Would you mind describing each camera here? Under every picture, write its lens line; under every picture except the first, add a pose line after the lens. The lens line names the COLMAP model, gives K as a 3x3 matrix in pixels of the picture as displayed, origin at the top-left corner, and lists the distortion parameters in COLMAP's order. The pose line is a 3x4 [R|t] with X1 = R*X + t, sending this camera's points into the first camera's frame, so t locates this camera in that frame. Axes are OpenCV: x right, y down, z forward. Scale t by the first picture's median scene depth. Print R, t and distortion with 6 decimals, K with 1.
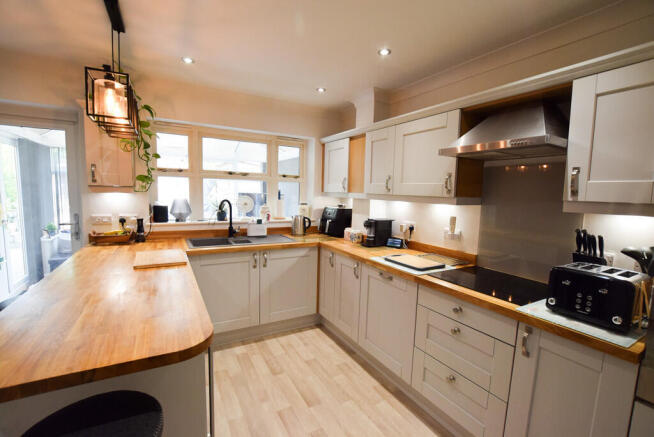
lens RADIAL K [[290.3, 0, 326.5], [0, 290.3, 222.3], [0, 0, 1]] dist [-0.024312, 0.000063]
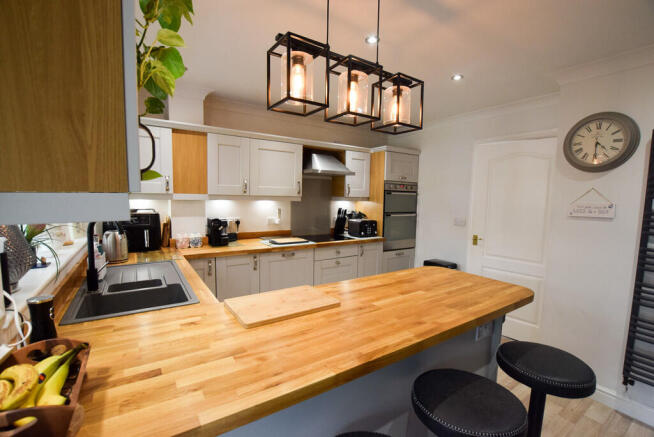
lens RADIAL K [[290.3, 0, 326.5], [0, 290.3, 222.3], [0, 0, 1]] dist [-0.024312, 0.000063]
pose [[-0.064009, -0.122167, 0.990443, -0.894330], [0.082684, 0.988417, 0.127260, -0.099468], [-0.994518, 0.090040, -0.053166, 0.675734]]
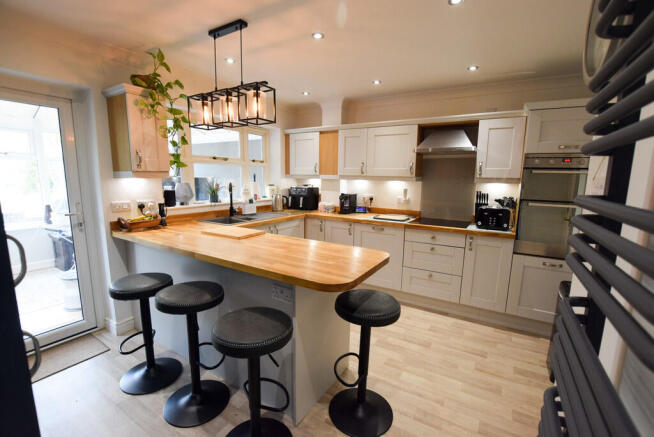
lens RADIAL K [[290.3, 0, 326.5], [0, 290.3, 222.3], [0, 0, 1]] dist [-0.024312, 0.000063]
pose [[0.873848, -0.091625, 0.477488, -0.596572], [0.061218, 0.995001, 0.078894, 0.009337], [-0.482330, -0.039711, 0.875089, -0.174291]]
